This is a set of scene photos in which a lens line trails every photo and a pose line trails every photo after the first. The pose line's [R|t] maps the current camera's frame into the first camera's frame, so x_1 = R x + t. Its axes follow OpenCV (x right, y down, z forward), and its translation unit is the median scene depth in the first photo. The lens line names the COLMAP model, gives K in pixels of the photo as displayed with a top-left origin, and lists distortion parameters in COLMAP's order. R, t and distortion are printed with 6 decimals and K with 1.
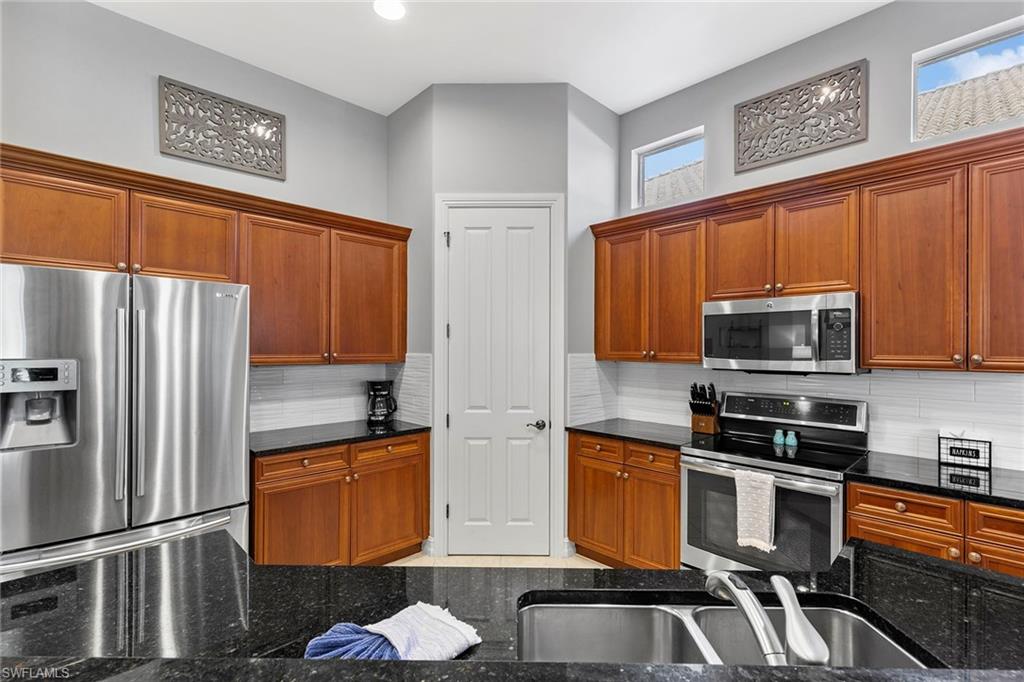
lens RADIAL K [[458.8, 0, 510.5], [0, 458.8, 347.7], [0, 0, 1]] dist [0.006888, -0.000229]
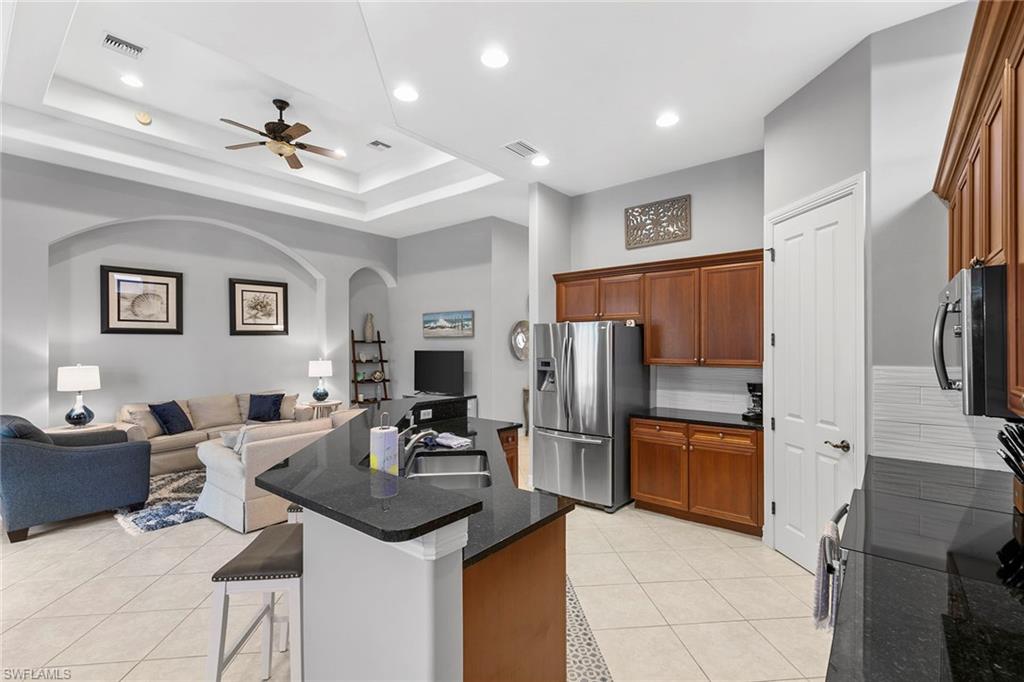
lens RADIAL K [[458.8, 0, 510.5], [0, 458.8, 347.7], [0, 0, 1]] dist [0.006888, -0.000229]
pose [[0.109400, -0.002853, -0.993994, 0.923942], [0.000561, 0.999996, -0.002809, -0.017344], [0.993998, -0.000251, 0.109401, 0.291936]]
